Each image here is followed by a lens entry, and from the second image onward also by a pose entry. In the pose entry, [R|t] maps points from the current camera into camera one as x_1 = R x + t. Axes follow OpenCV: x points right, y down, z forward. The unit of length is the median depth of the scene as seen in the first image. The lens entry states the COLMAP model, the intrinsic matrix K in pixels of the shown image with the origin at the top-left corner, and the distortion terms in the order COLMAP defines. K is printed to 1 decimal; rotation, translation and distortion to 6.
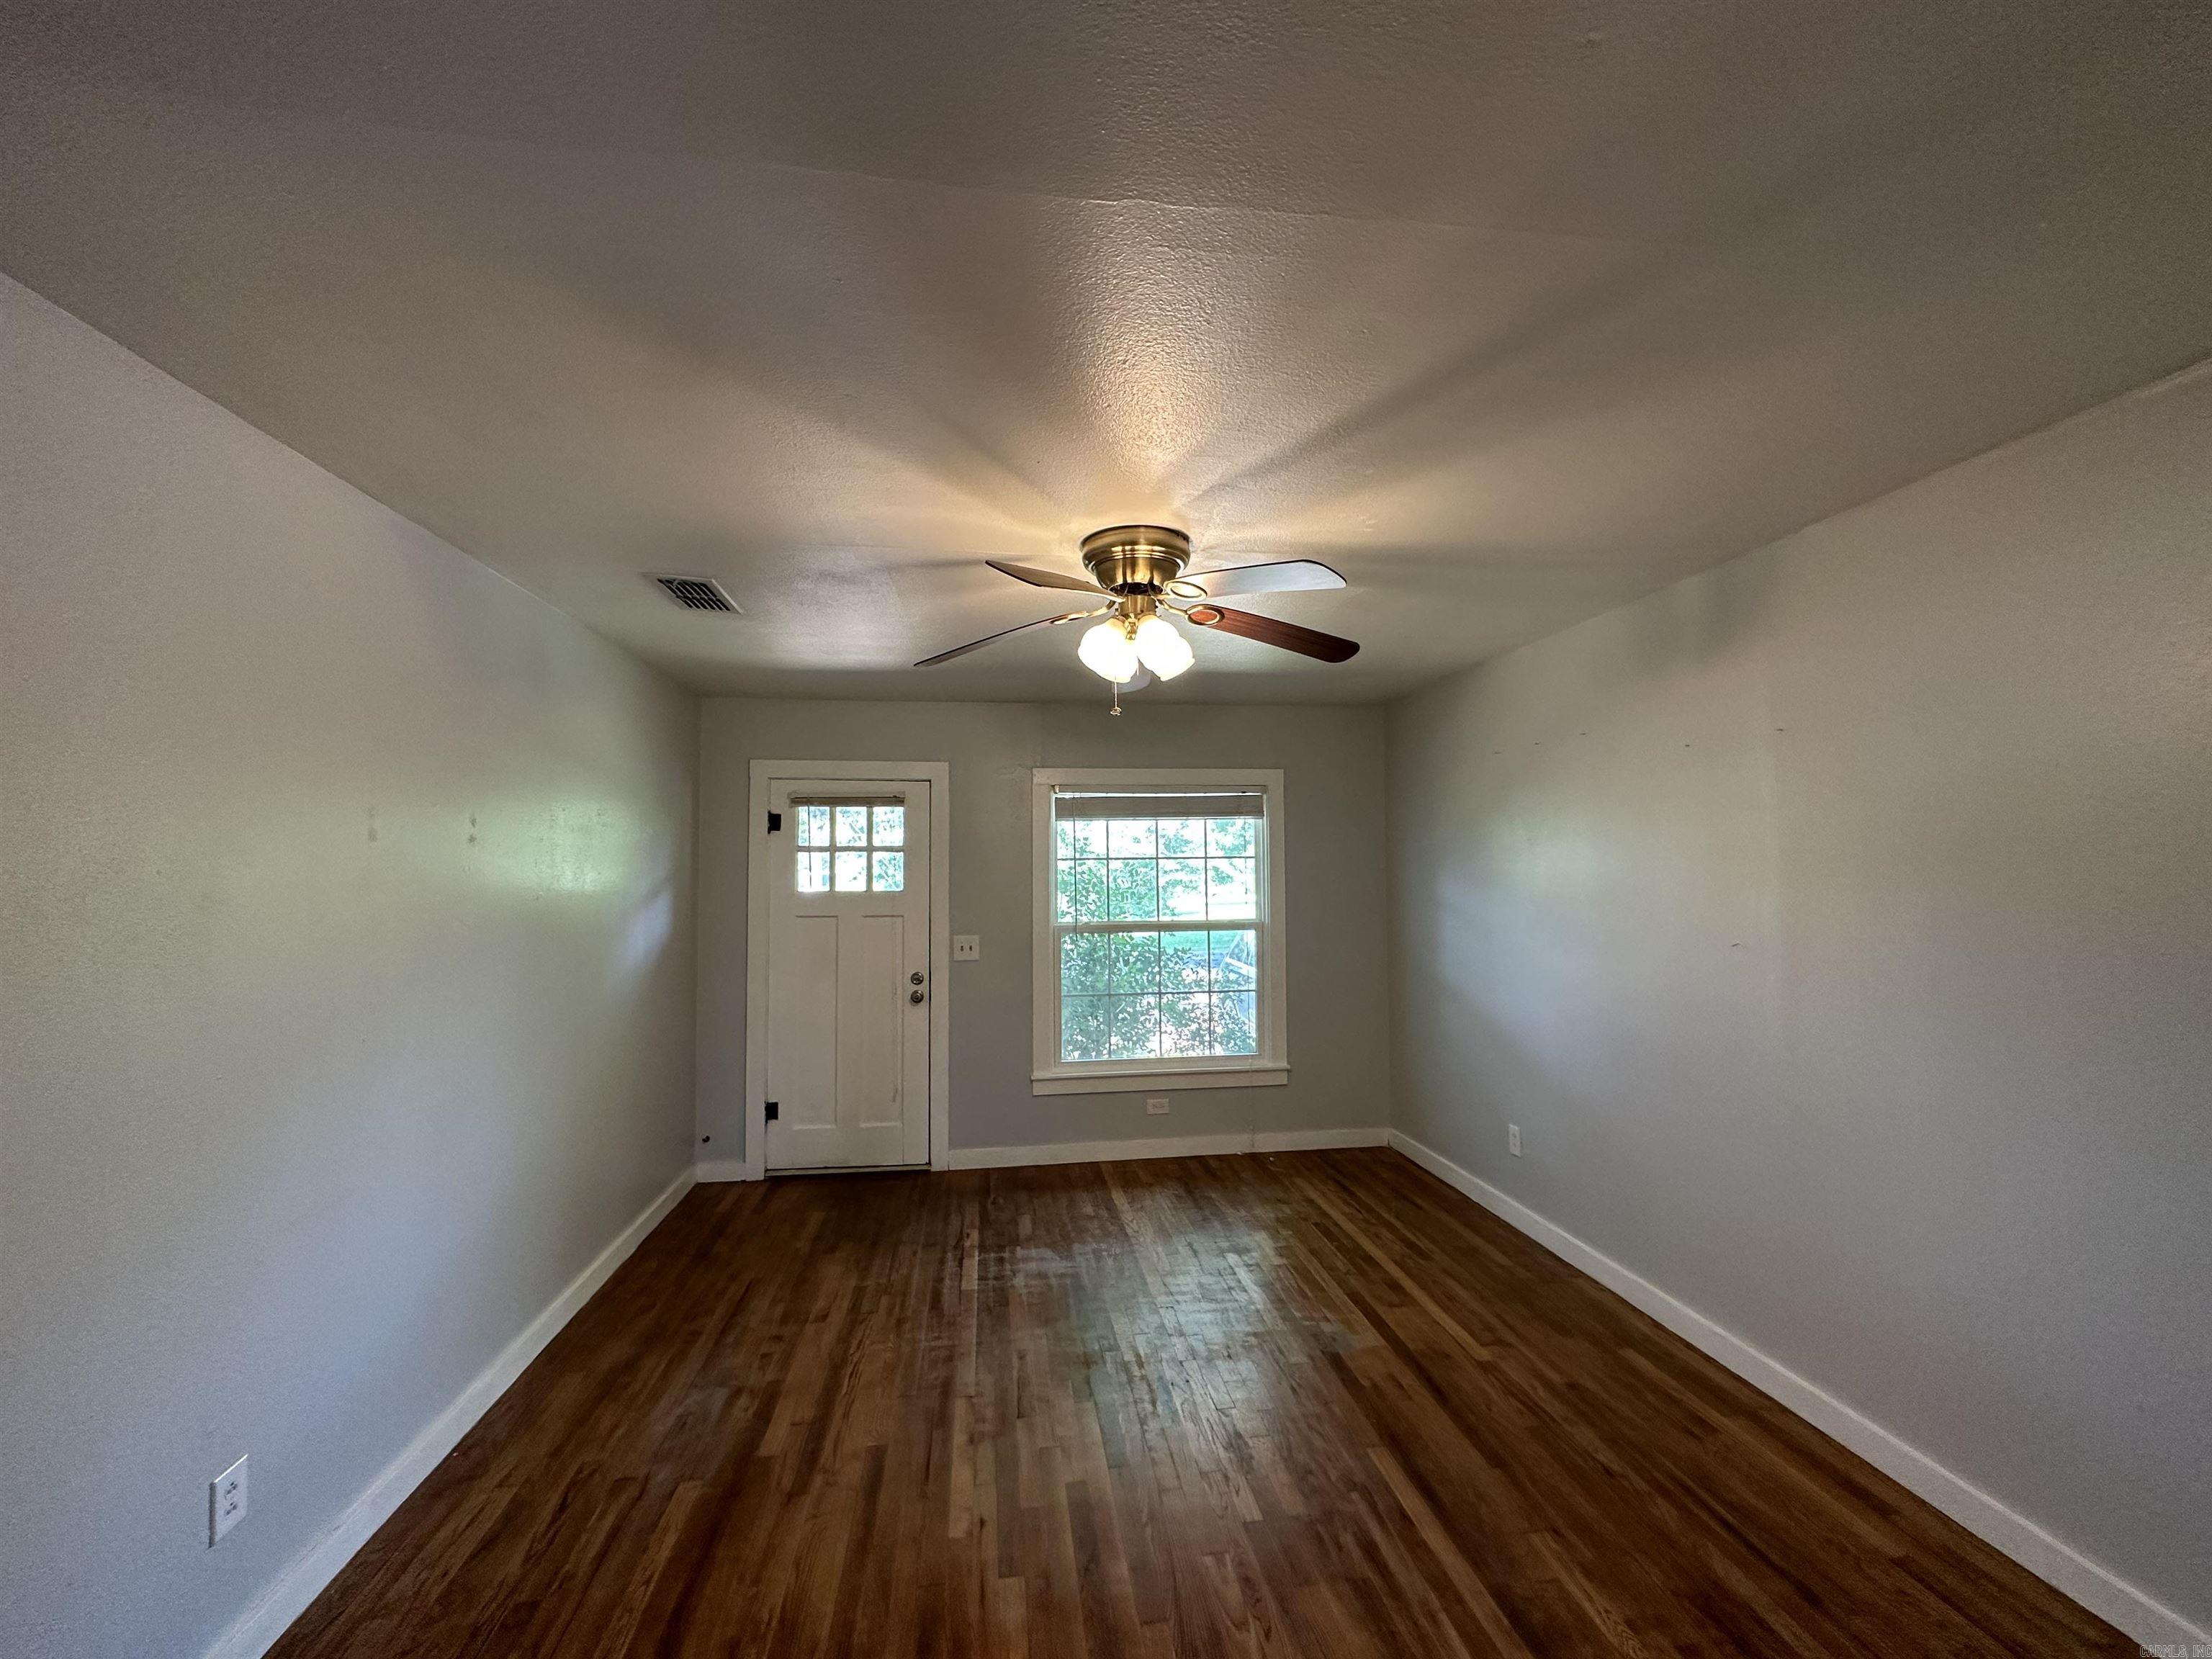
lens RADIAL K [[888.5, 0, 1103.9], [0, 888.5, 830.8], [0, 0, 1]] dist [-0.002126, 0.000063]
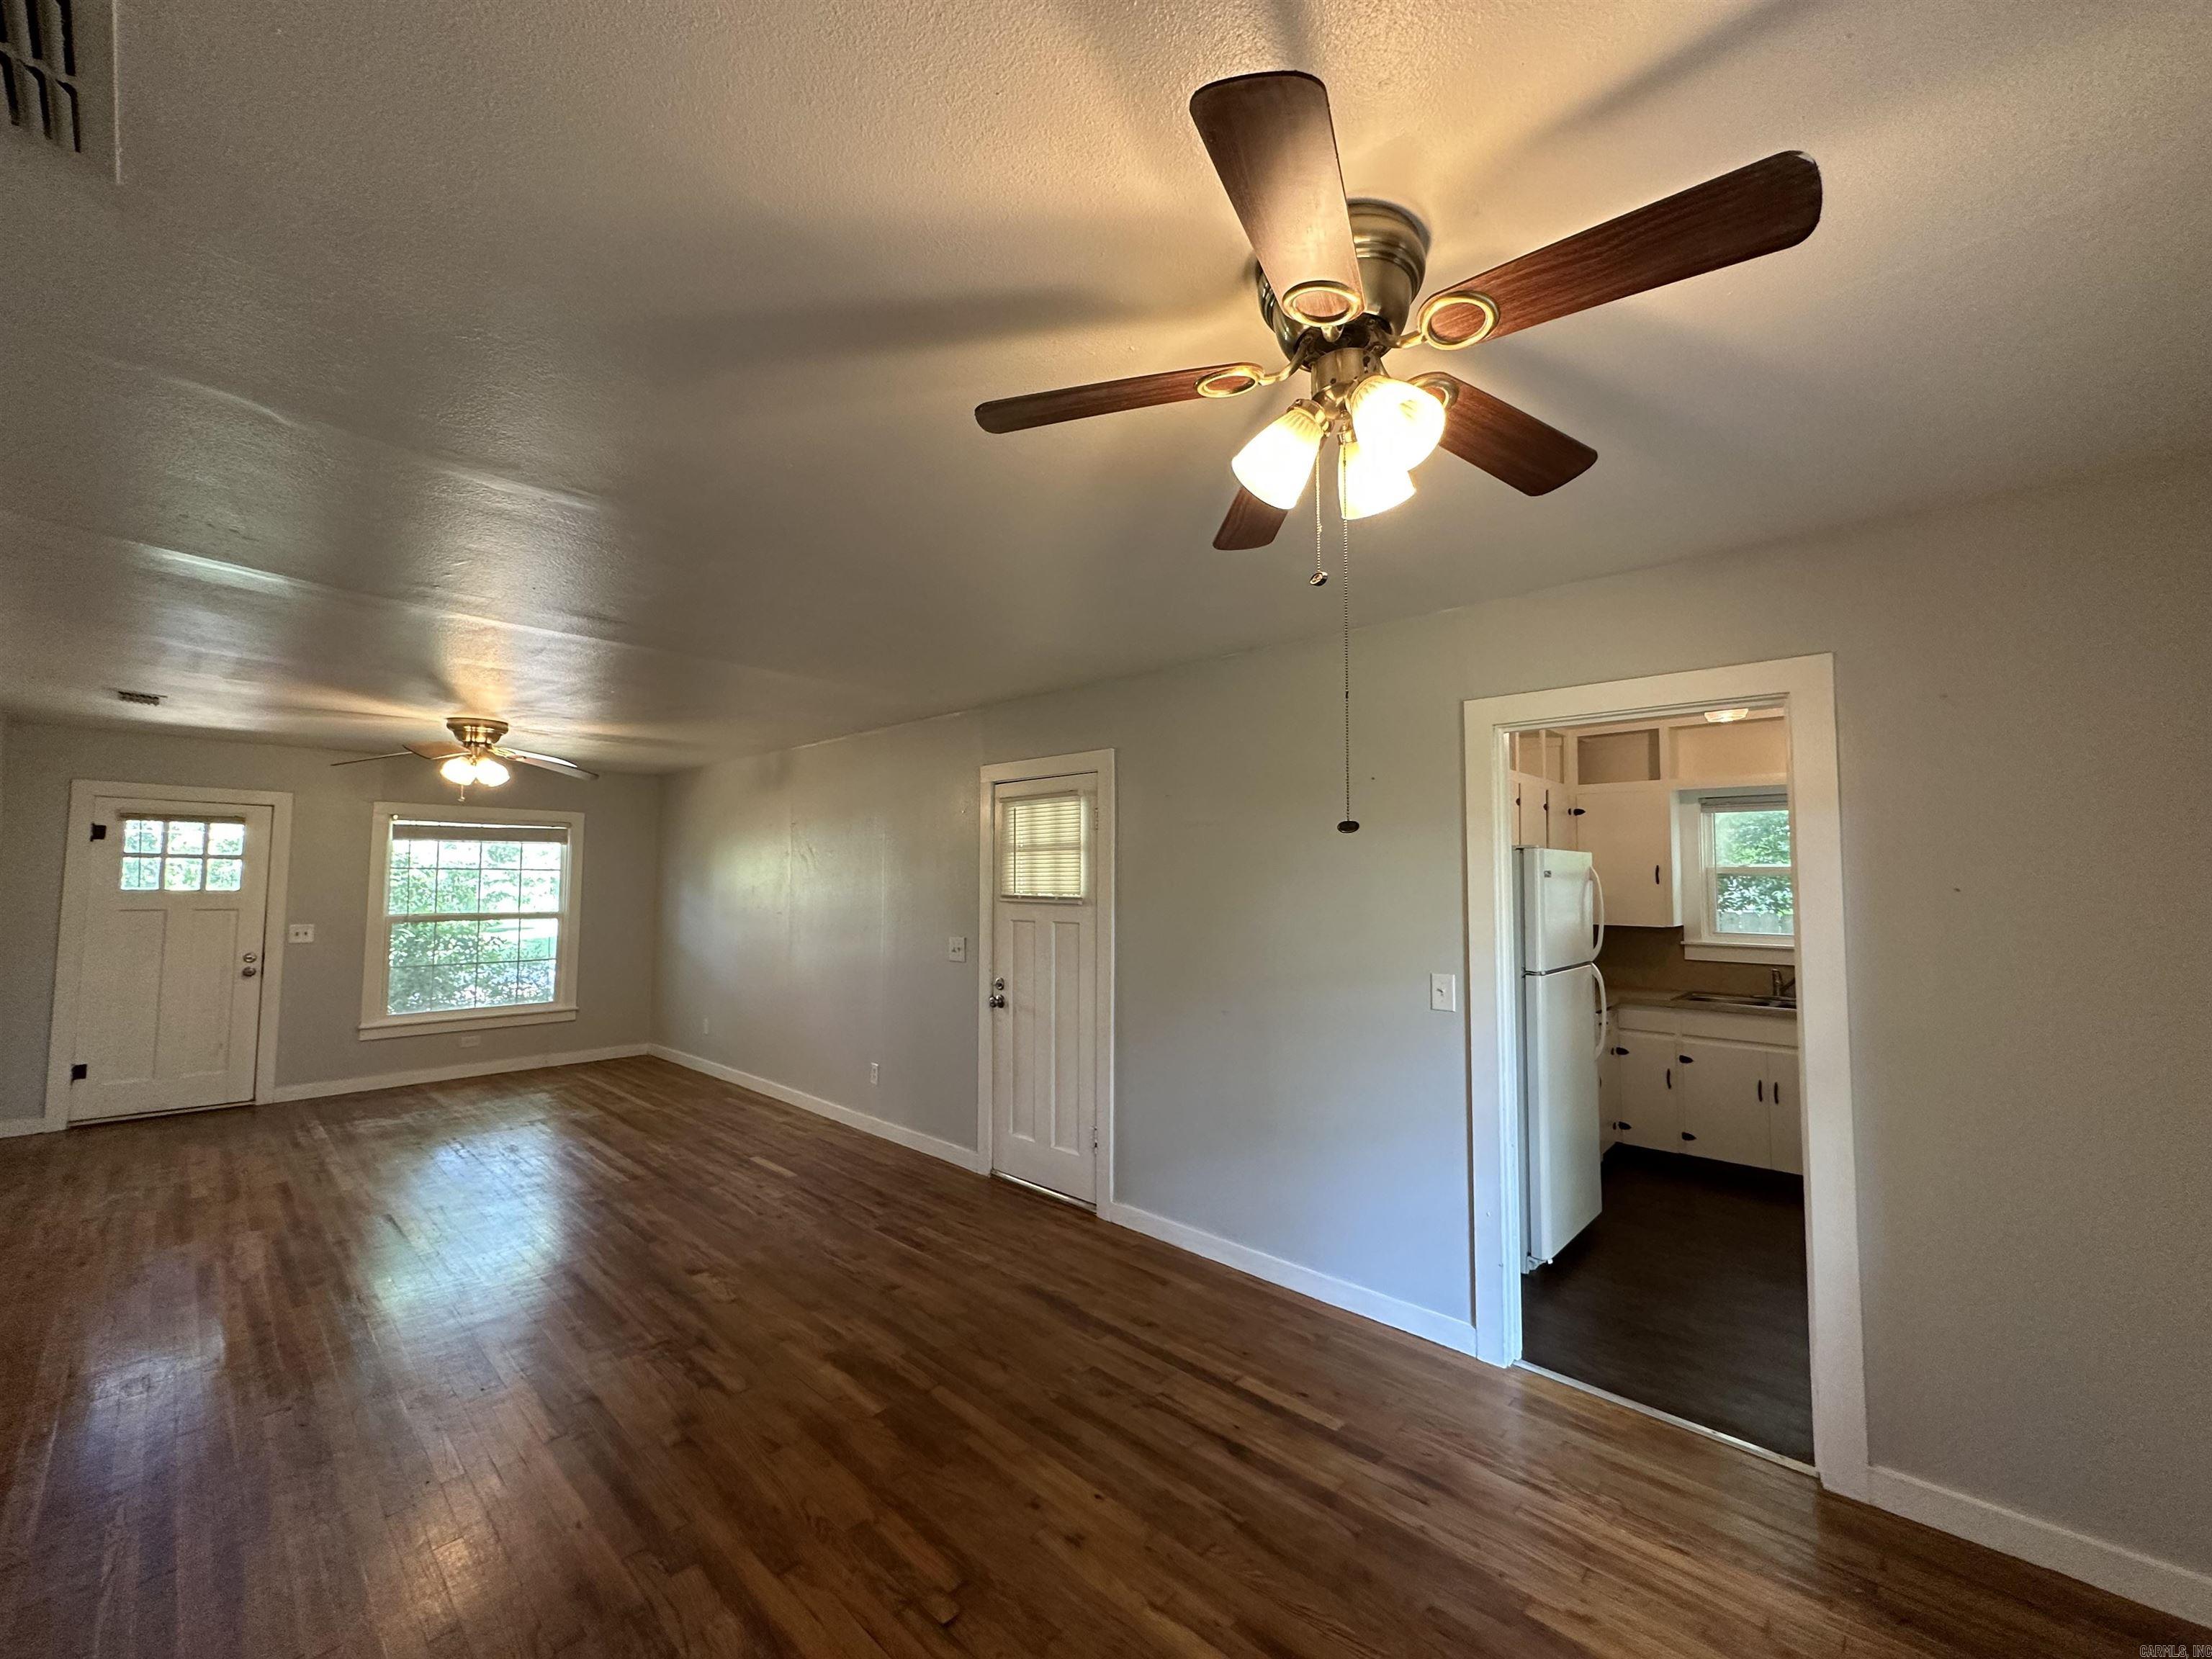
lens RADIAL K [[888.5, 0, 1102.4], [0, 888.5, 830.9], [0, 0, 1]] dist [-0.002126, 0.000063]
pose [[0.781948, 0.049687, 0.621361, -0.050937], [-0.037503, 0.998762, -0.032671, -0.023225], [-0.622215, 0.002244, 0.782843, -0.792494]]
